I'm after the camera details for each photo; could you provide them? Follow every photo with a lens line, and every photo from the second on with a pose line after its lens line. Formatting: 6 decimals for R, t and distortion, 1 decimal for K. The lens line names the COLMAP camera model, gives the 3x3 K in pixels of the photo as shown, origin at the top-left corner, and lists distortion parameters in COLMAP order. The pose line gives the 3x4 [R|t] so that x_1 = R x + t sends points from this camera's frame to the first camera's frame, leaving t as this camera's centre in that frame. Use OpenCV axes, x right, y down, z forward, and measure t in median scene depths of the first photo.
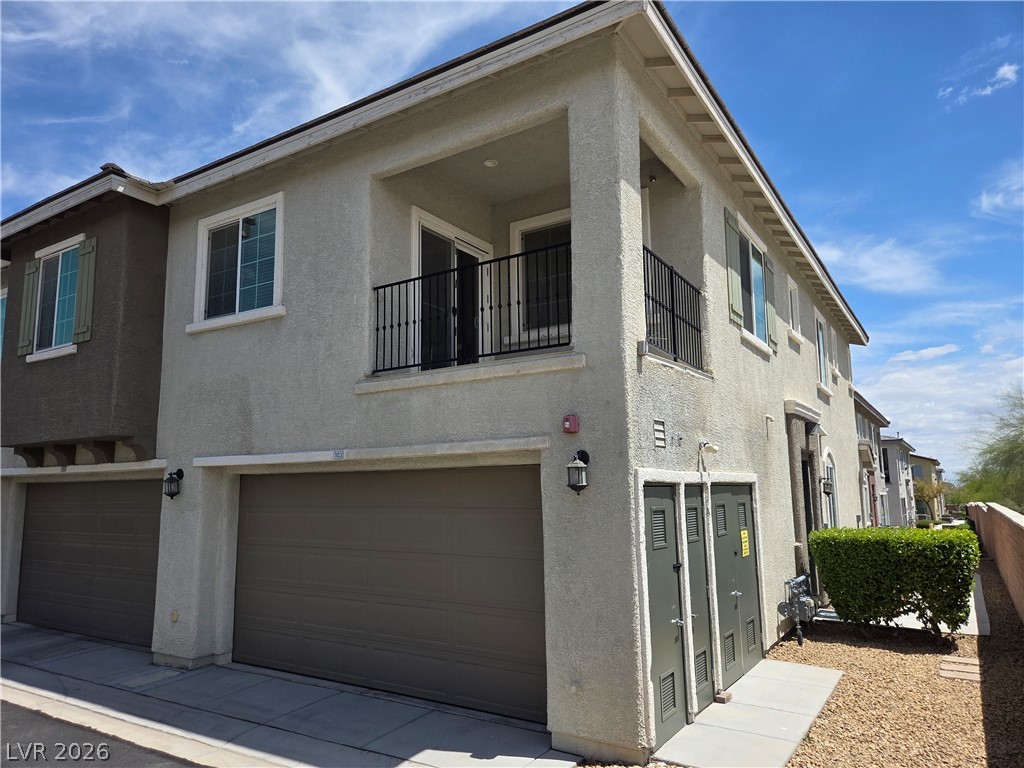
lens RADIAL K [[685.4, 0, 511.1], [0, 685.4, 387.1], [0, 0, 1]] dist [0.049791, -0.030276]
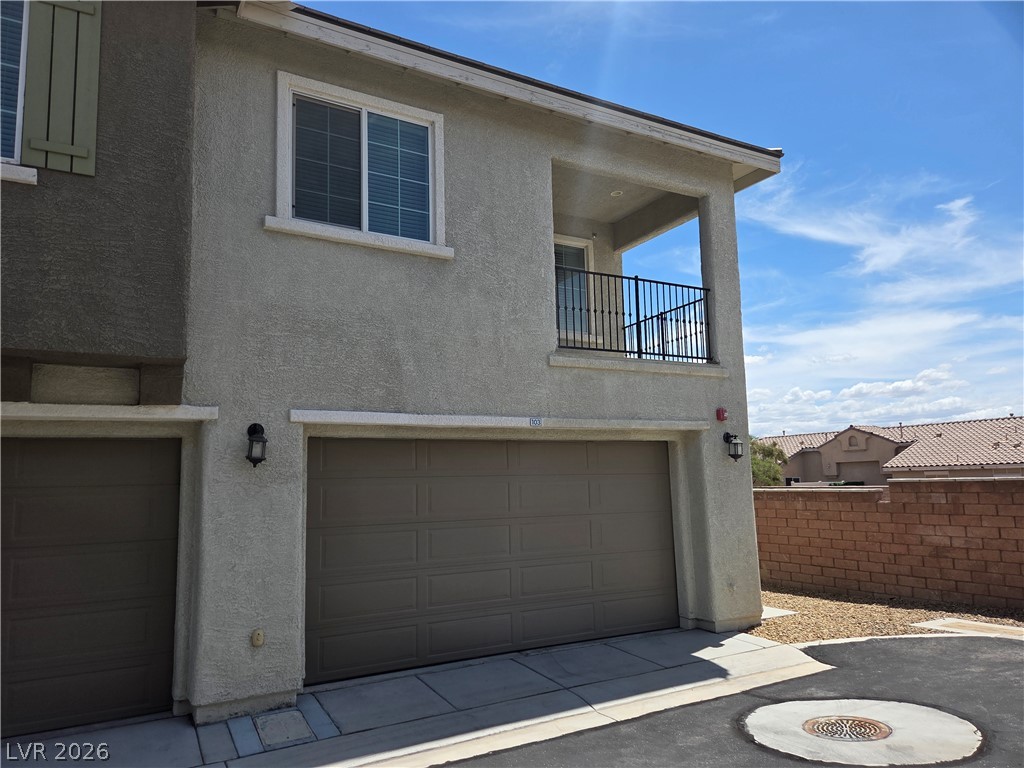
lens RADIAL K [[685.4, 0, 481.4], [0, 685.4, 394.6], [0, 0, 1]] dist [0.049791, -0.030276]
pose [[0.479765, 0.107935, 0.870732, -1.157161], [-0.113221, 0.991723, -0.060549, 0.127079], [-0.870061, -0.069536, 0.488015, 0.575835]]
